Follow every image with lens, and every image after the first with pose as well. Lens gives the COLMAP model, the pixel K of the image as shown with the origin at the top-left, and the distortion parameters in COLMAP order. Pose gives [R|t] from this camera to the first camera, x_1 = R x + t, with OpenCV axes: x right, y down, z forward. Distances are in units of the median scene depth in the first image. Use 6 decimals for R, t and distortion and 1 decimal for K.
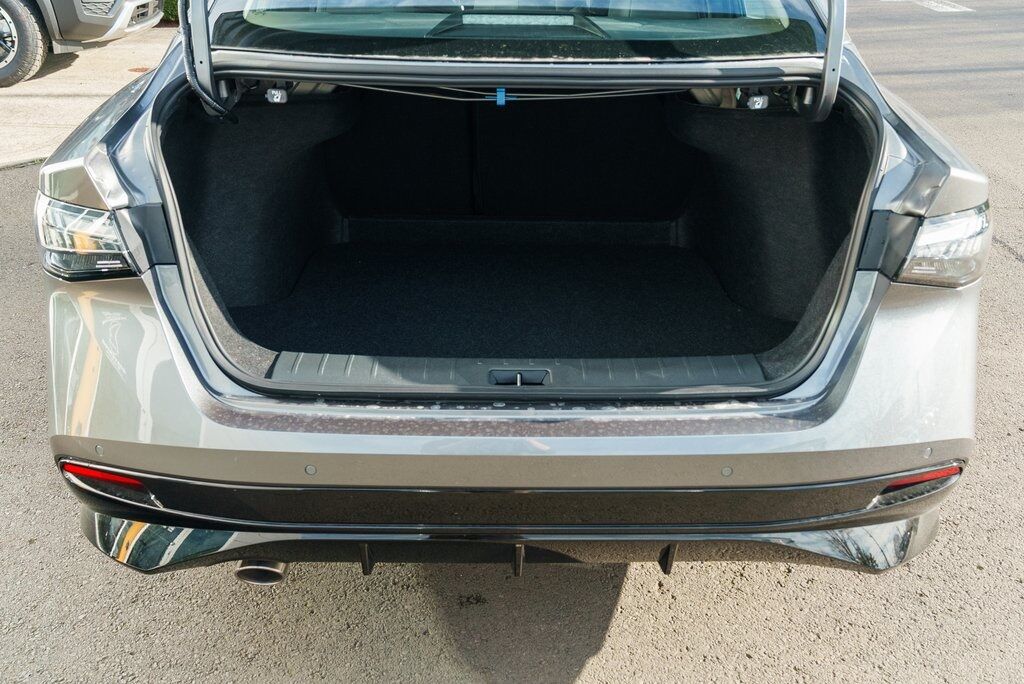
lens RADIAL K [[883.9, 0, 512.0], [0, 883.9, 342.0], [0, 0, 1]] dist [-0.004544, -0.001187]
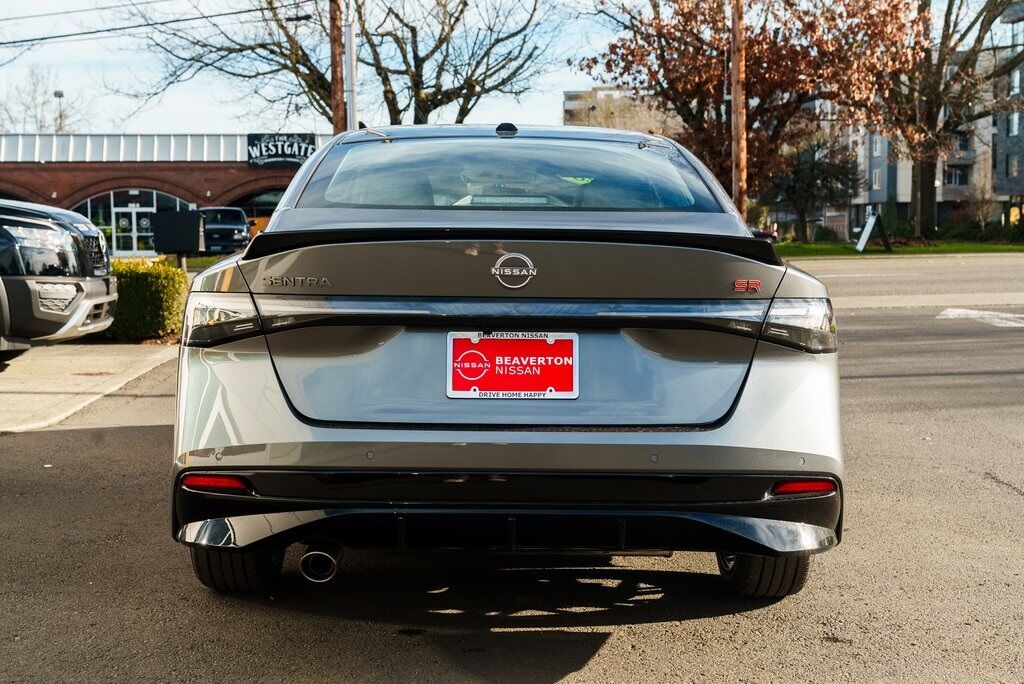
lens RADIAL K [[1360.7, 0, 512.0], [0, 1360.7, 342.0], [0, 0, 1]] dist [-0.015679, -0.060274]
pose [[0.999984, -0.000509, 0.005548, -0.003513], [0.002645, 0.919845, -0.392273, 0.641736], [-0.004903, 0.392282, 0.919832, -0.861520]]
